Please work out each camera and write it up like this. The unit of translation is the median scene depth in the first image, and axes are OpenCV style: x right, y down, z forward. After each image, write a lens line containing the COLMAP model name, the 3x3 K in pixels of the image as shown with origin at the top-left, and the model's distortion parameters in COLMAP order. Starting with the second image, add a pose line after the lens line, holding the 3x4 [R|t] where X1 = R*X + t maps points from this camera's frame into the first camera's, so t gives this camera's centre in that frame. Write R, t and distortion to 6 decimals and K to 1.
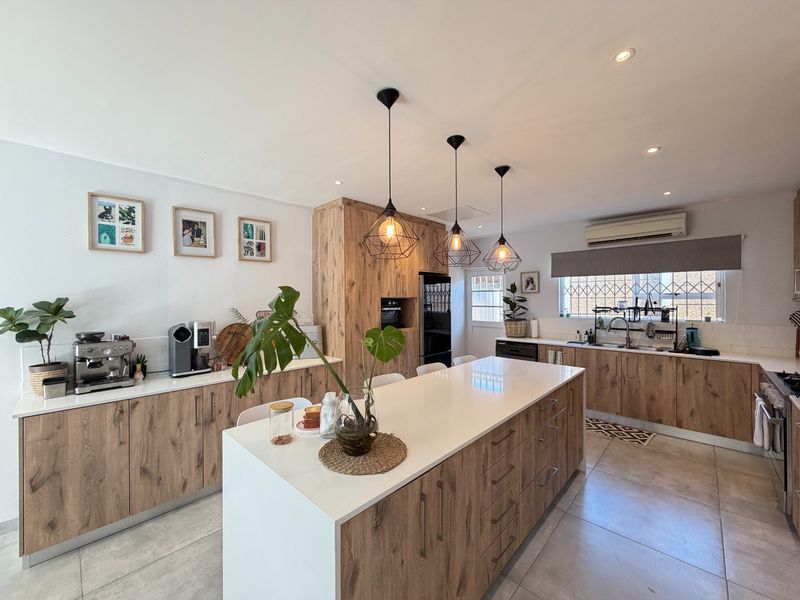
lens RADIAL K [[319.0, 0, 397.8], [0, 319.0, 299.7], [0, 0, 1]] dist [-0.000923, 0.000621]
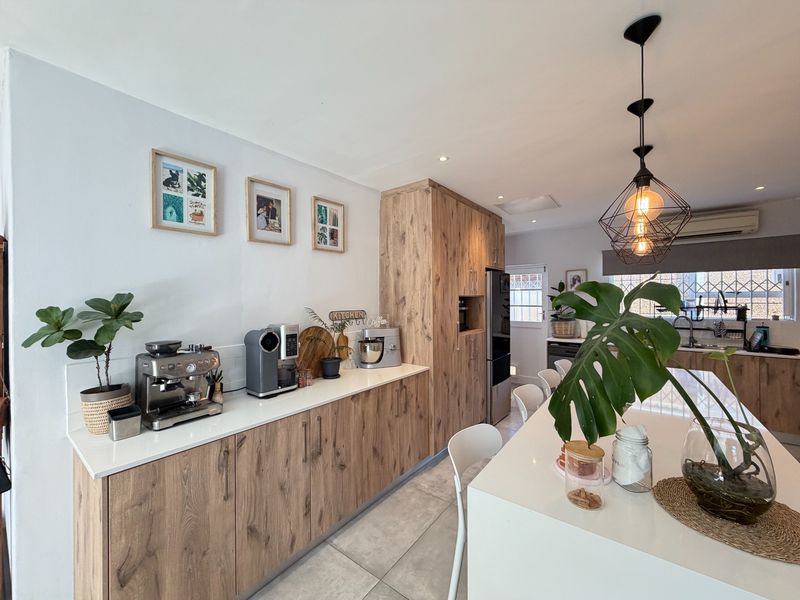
lens RADIAL K [[319.0, 0, 397.8], [0, 319.0, 299.8], [0, 0, 1]] dist [-0.000923, 0.000621]
pose [[0.994203, -0.000477, 0.107520, -0.335704], [0.000595, 0.999999, -0.001059, 0.005827], [-0.107519, 0.001116, 0.994202, 0.147926]]
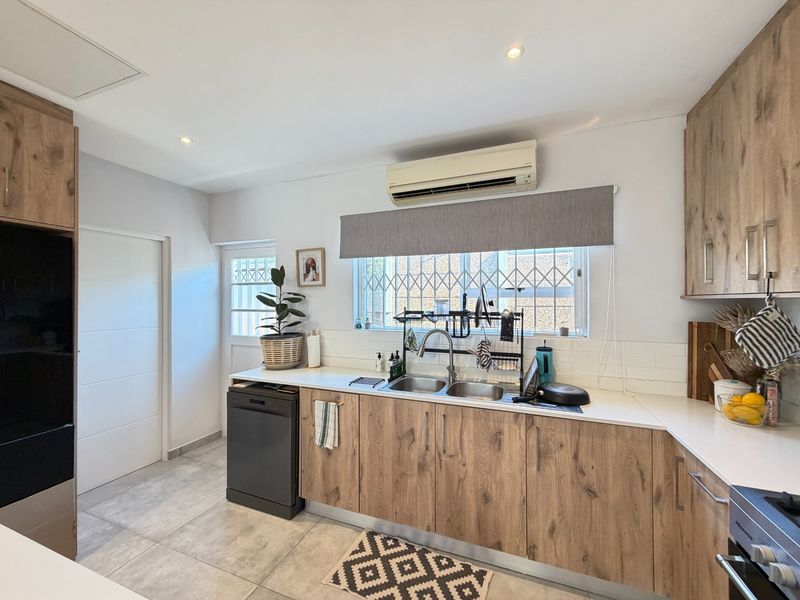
lens RADIAL K [[319.0, 0, 396.2], [0, 319.0, 299.6], [0, 0, 1]] dist [-0.000923, 0.000621]
pose [[0.924937, 0.005321, 0.380083, 0.504667], [-0.002947, 0.999972, -0.006829, 0.008131], [-0.380109, 0.005196, 0.924927, 0.625980]]
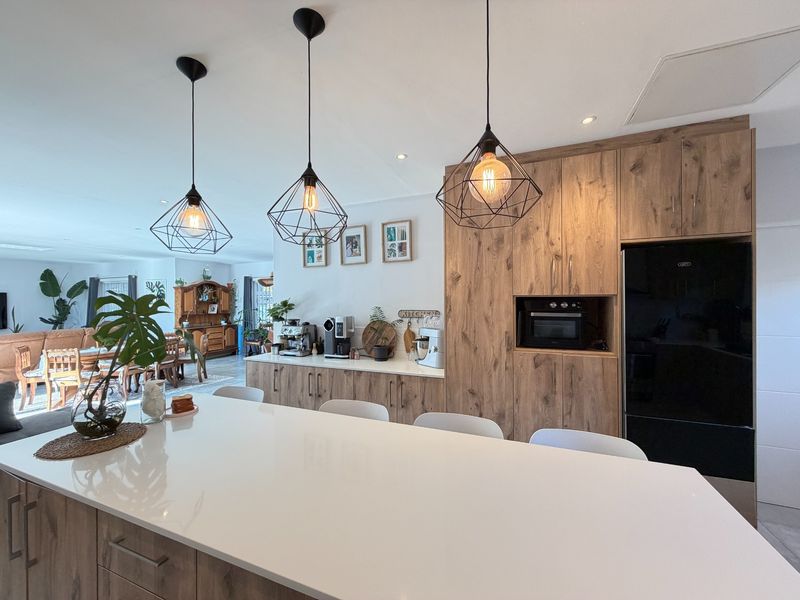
lens RADIAL K [[319.0, 0, 398.0], [0, 319.0, 298.3], [0, 0, 1]] dist [-0.000923, 0.000621]
pose [[0.370361, 0.002164, -0.928885, 0.485132], [0.002277, 0.999992, 0.003237, -0.004825], [0.928885, -0.003314, 0.370353, 0.580417]]
